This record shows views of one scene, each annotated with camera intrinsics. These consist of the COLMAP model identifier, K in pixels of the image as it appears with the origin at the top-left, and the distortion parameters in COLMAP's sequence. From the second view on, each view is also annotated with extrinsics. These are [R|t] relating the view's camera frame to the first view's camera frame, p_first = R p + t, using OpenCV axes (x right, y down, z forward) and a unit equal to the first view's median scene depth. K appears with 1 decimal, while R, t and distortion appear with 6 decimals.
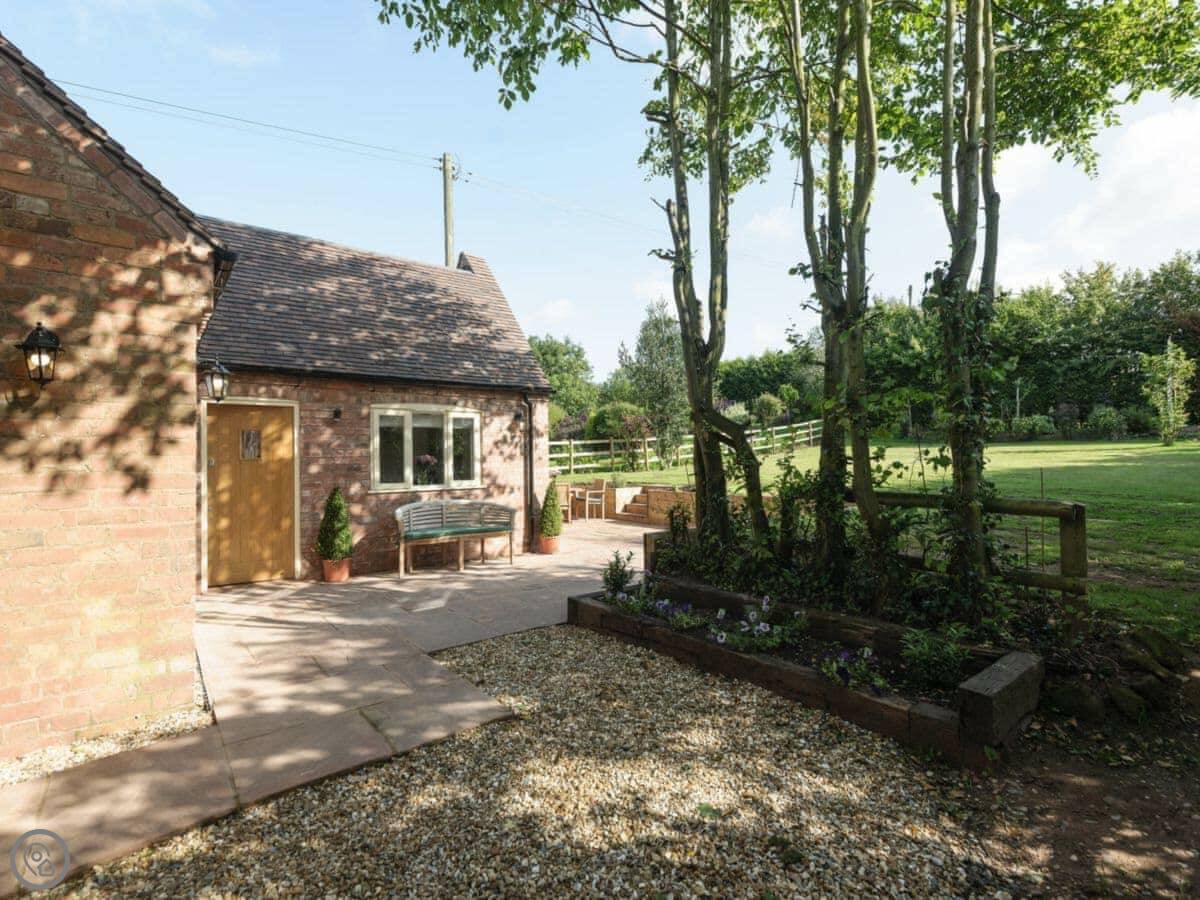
lens RADIAL K [[654.3, 0, 655.7], [0, 654.3, 453.8], [0, 0, 1]] dist [0.003969, 0.000039]
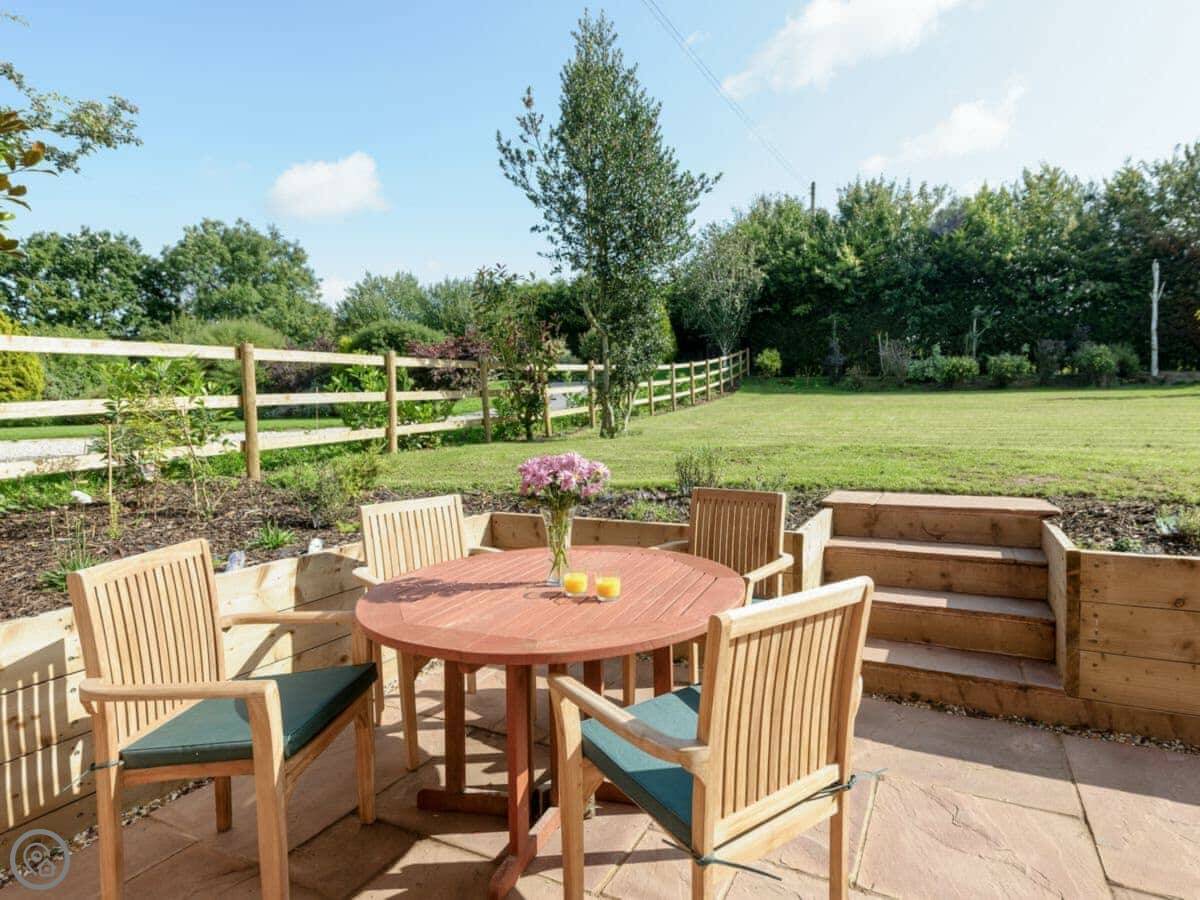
lens RADIAL K [[654.3, 0, 655.7], [0, 654.3, 453.8], [0, 0, 1]] dist [0.003969, 0.000039]
pose [[0.916114, -0.028825, 0.399880, -0.102590], [0.004942, 0.998148, 0.060629, 0.008486], [-0.400887, -0.053567, 0.914560, 0.455318]]
